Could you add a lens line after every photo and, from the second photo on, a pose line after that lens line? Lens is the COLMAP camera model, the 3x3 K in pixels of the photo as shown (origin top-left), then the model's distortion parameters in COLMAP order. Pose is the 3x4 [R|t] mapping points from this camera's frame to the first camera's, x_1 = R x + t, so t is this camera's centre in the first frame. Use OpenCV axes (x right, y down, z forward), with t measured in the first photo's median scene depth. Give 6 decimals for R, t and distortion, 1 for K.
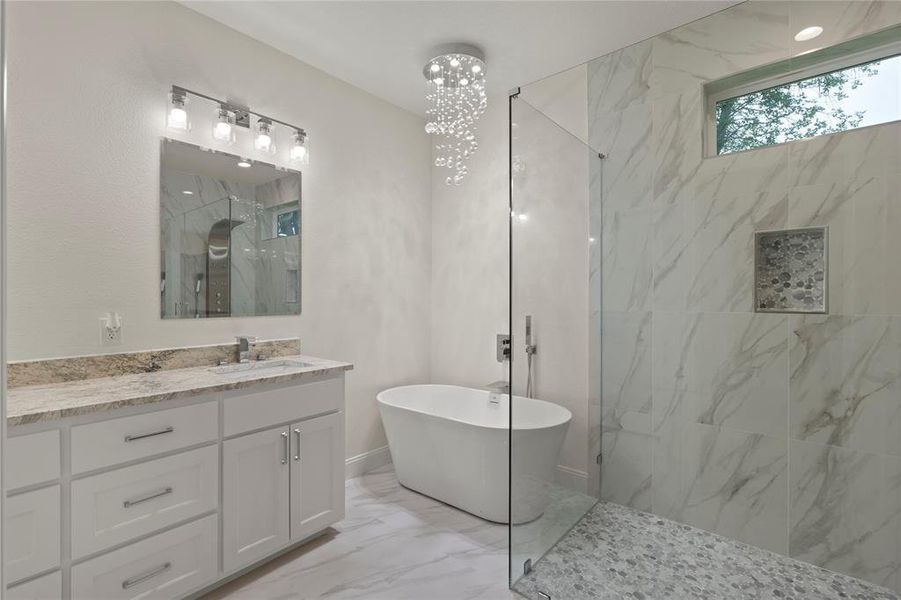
lens RADIAL K [[414.4, 0, 448.7], [0, 414.4, 300.7], [0, 0, 1]] dist [0.001107, 0.000091]
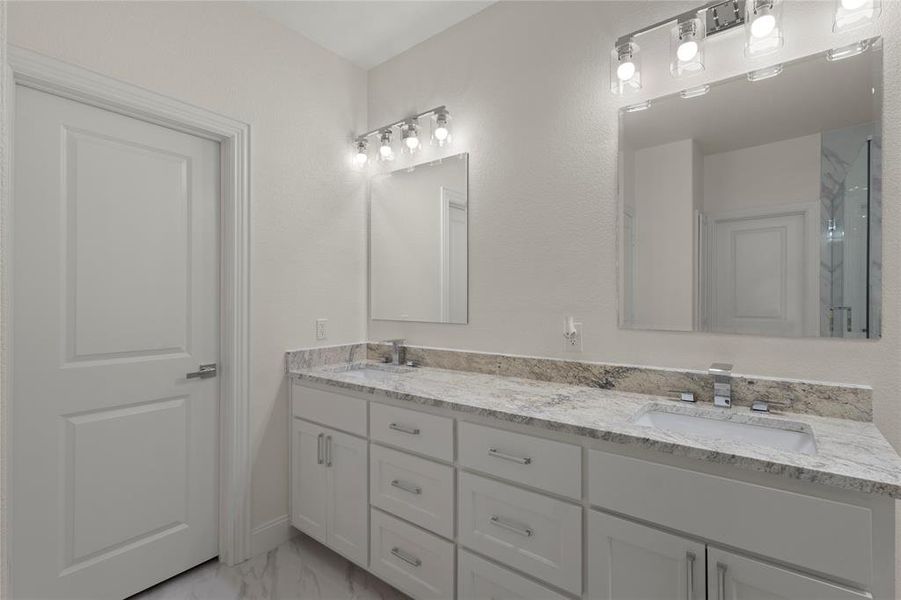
lens RADIAL K [[414.4, 0, 448.7], [0, 414.4, 300.7], [0, 0, 1]] dist [0.001107, 0.000091]
pose [[0.036426, 0.002662, -0.999333, 0.128916], [-0.005164, 0.999984, 0.002476, -0.011075], [0.999323, 0.005070, 0.036440, 0.650637]]
